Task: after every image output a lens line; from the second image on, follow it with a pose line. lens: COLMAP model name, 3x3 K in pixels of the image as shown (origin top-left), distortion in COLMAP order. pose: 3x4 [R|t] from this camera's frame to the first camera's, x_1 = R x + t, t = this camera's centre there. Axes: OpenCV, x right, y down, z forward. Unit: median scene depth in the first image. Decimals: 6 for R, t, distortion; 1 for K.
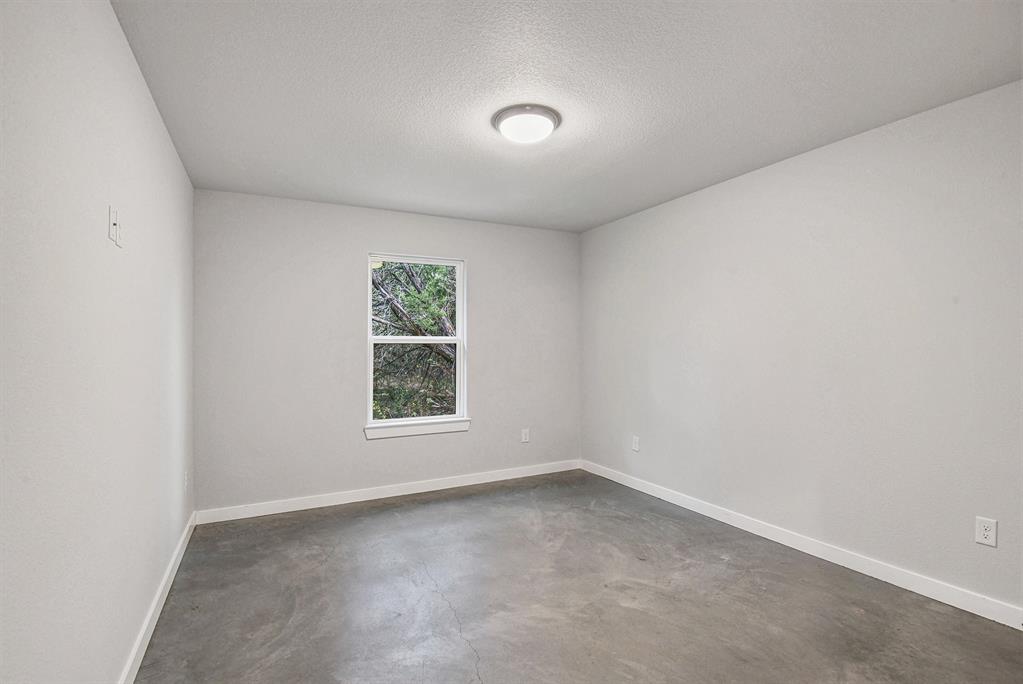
lens RADIAL K [[480.4, 0, 510.0], [0, 480.4, 345.9], [0, 0, 1]] dist [-0.026980, -0.008081]
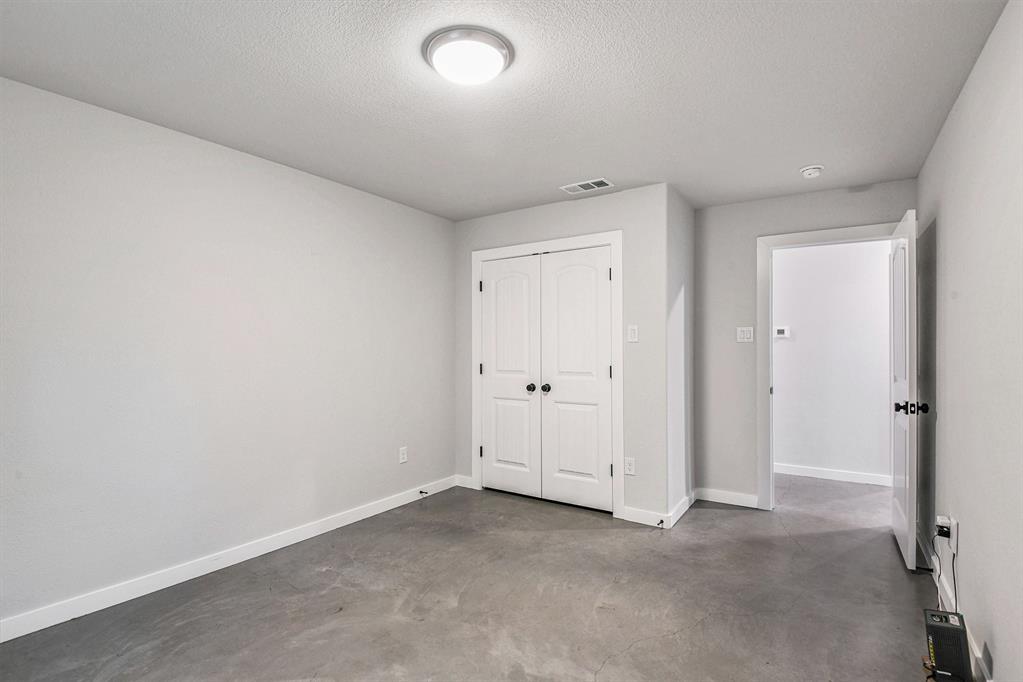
lens RADIAL K [[480.4, 0, 518.0], [0, 480.4, 342.4], [0, 0, 1]] dist [-0.026980, -0.008081]
pose [[-0.482708, 0.016974, 0.875617, -0.722267], [0.003944, 0.999844, -0.017208, 0.007402], [-0.875772, -0.004853, -0.482700, 1.385993]]
